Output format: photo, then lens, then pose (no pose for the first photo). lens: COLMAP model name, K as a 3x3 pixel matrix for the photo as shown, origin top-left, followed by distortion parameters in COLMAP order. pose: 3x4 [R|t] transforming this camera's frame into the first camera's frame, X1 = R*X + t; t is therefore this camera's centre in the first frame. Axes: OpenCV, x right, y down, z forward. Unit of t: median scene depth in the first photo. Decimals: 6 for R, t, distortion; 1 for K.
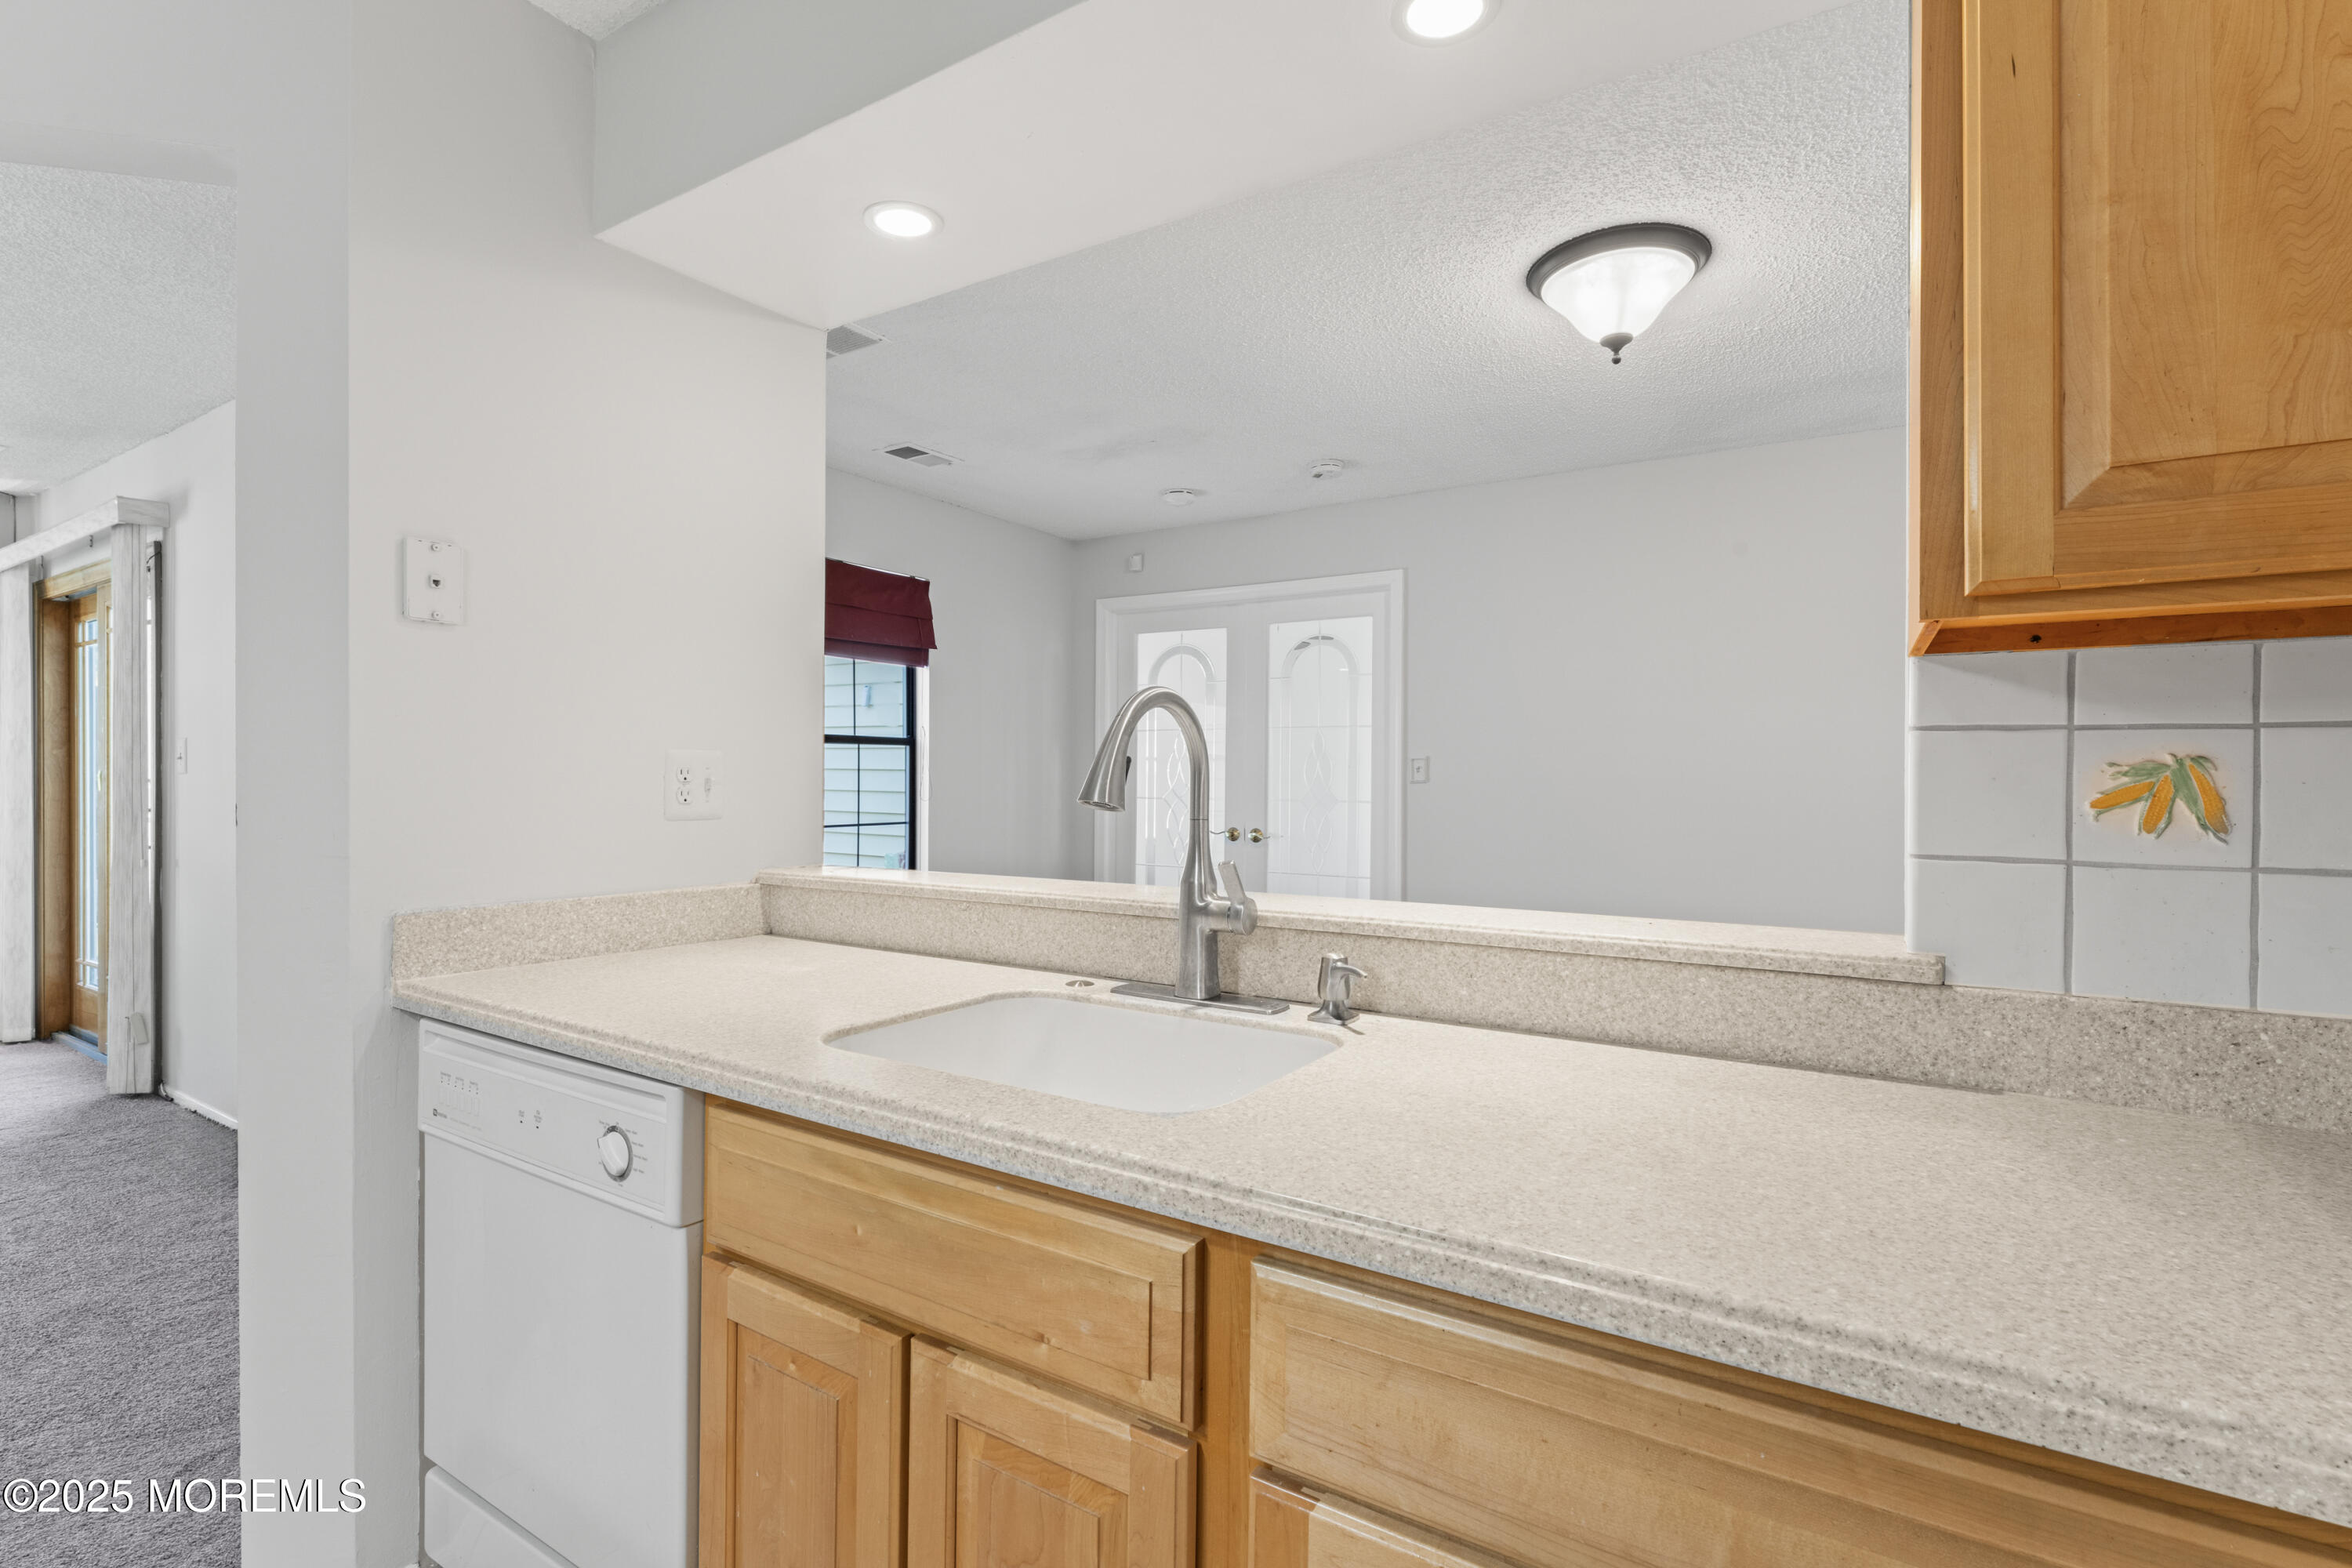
lens RADIAL K [[1087.7, 0, 1175.1], [0, 1087.7, 779.5], [0, 0, 1]] dist [-0.002080, -0.001561]
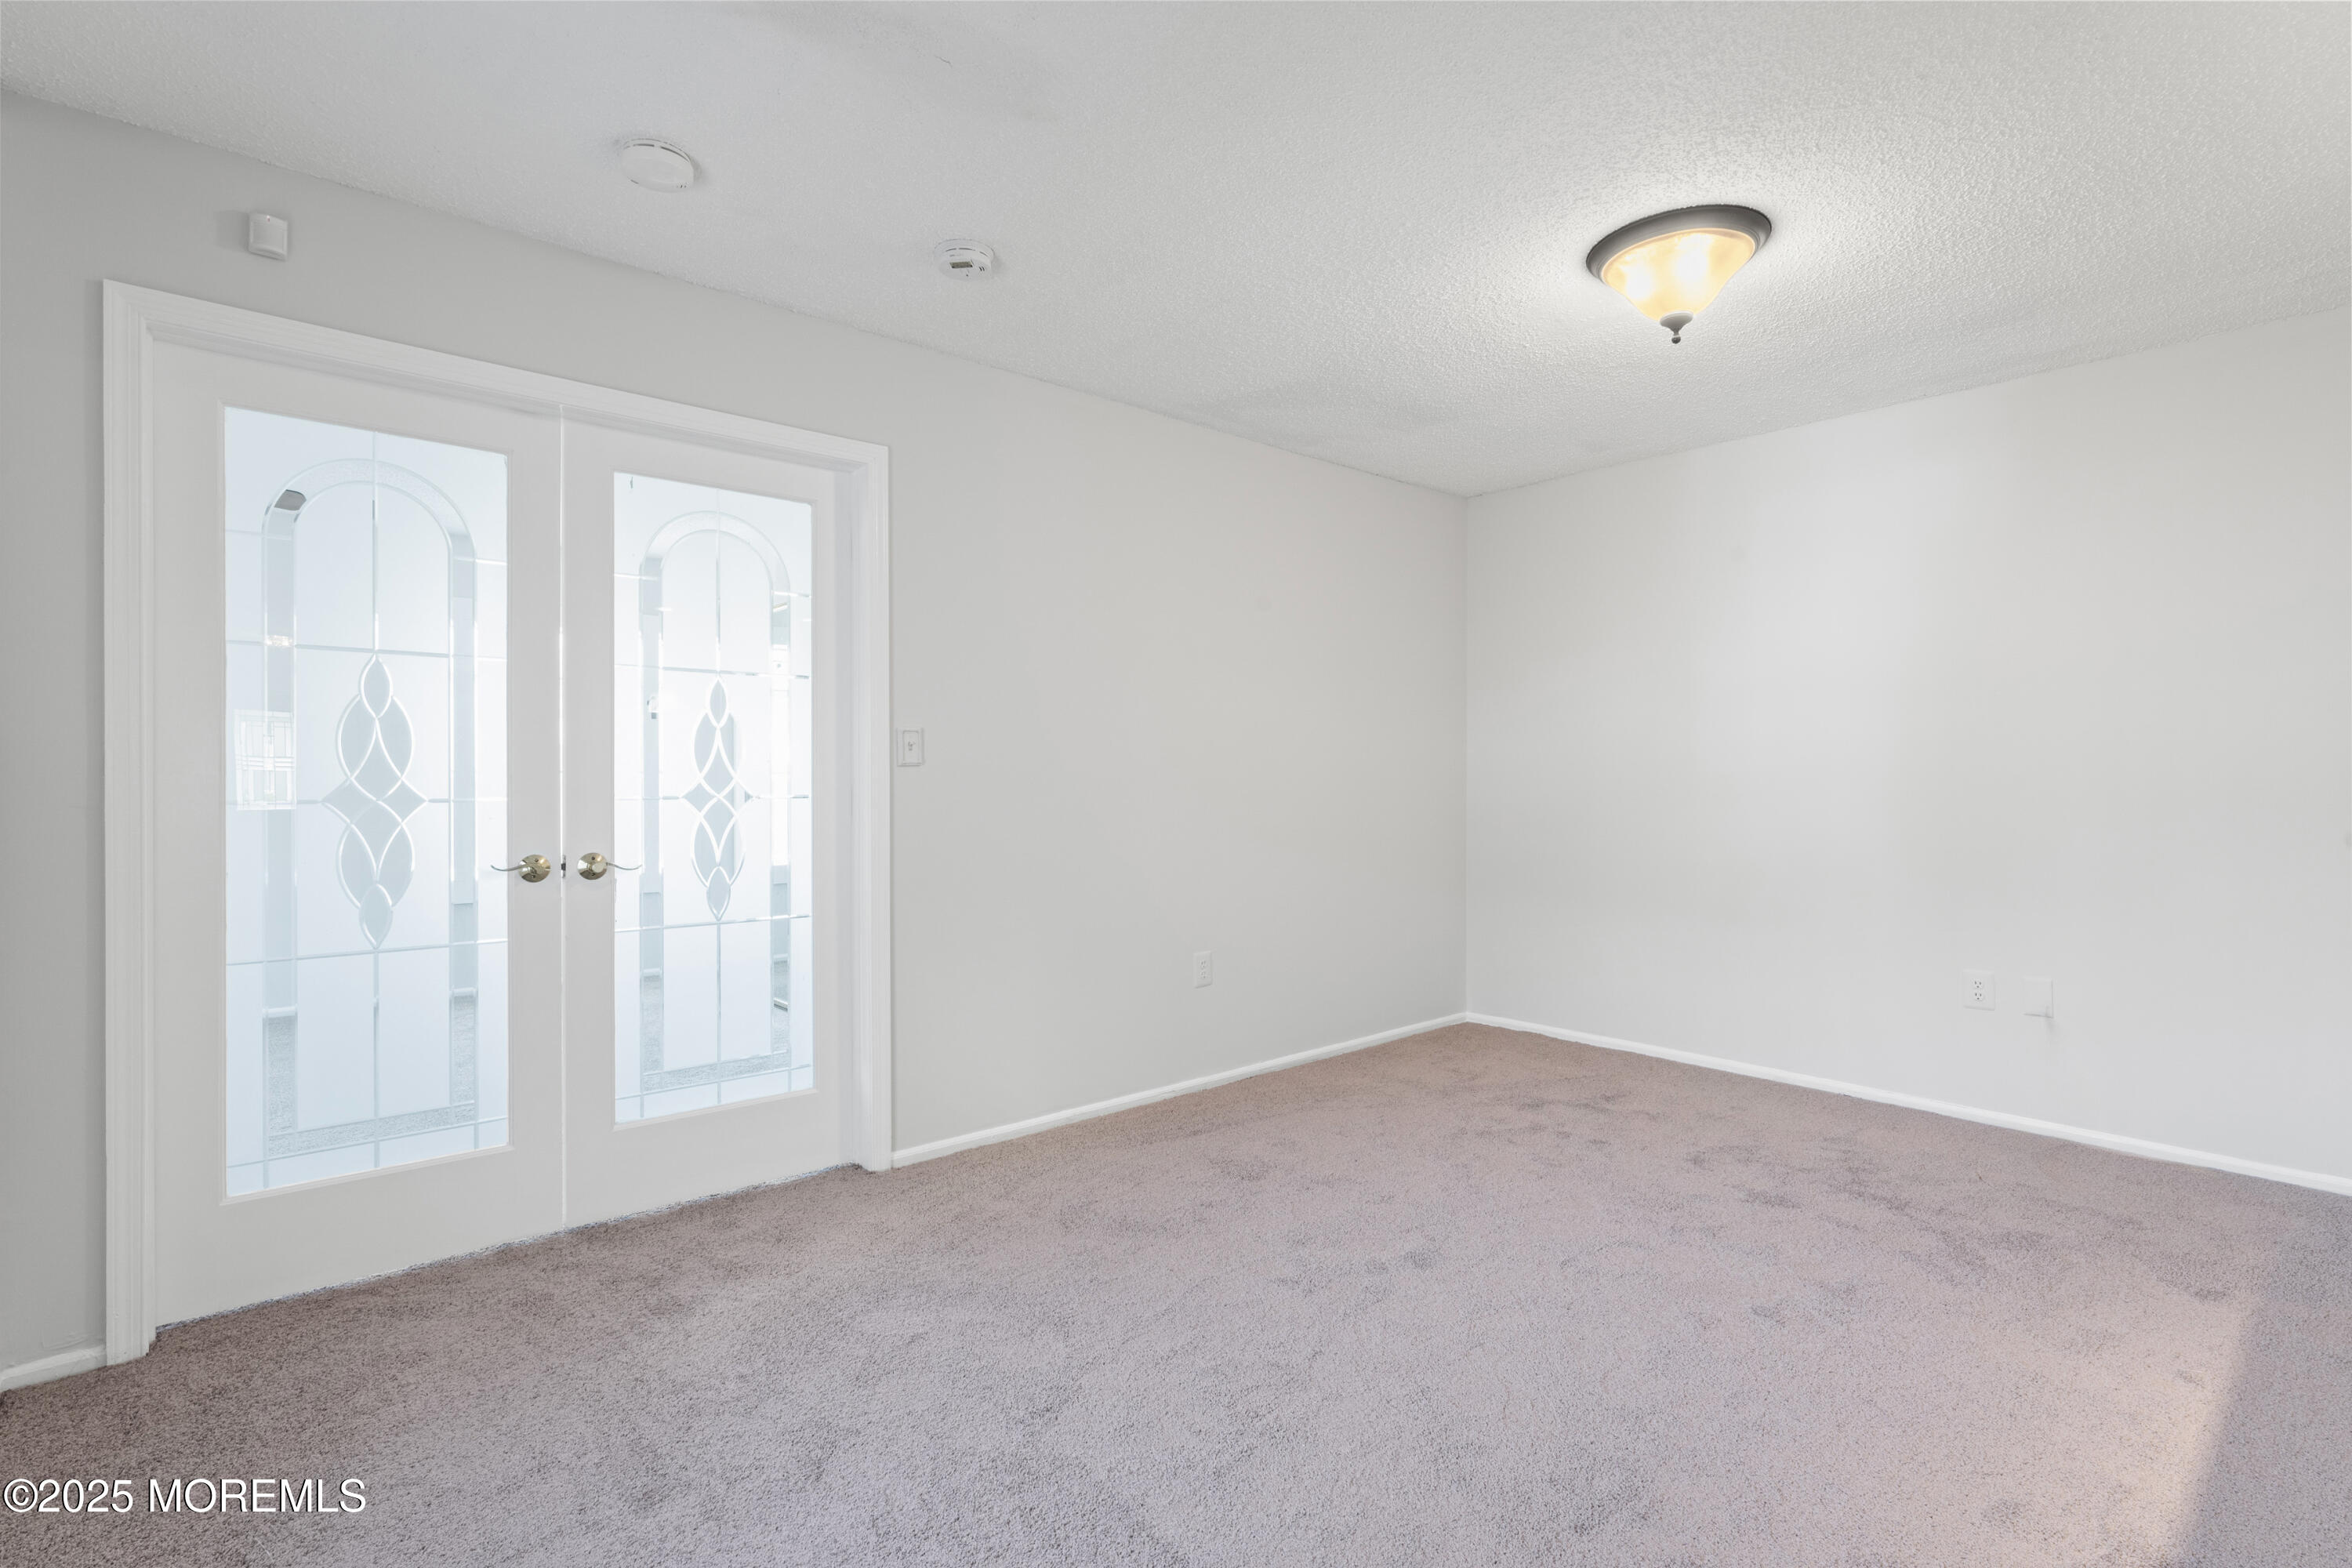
lens RADIAL K [[1121.9, 0, 1175.9], [0, 1121.9, 786.0], [0, 0, 1]] dist [0.005057, 0.000178]
pose [[0.279193, -0.013608, 0.960138, -0.408769], [0.006628, 0.999903, 0.012244, 0.008426], [-0.960212, 0.002945, 0.279257, 0.638409]]
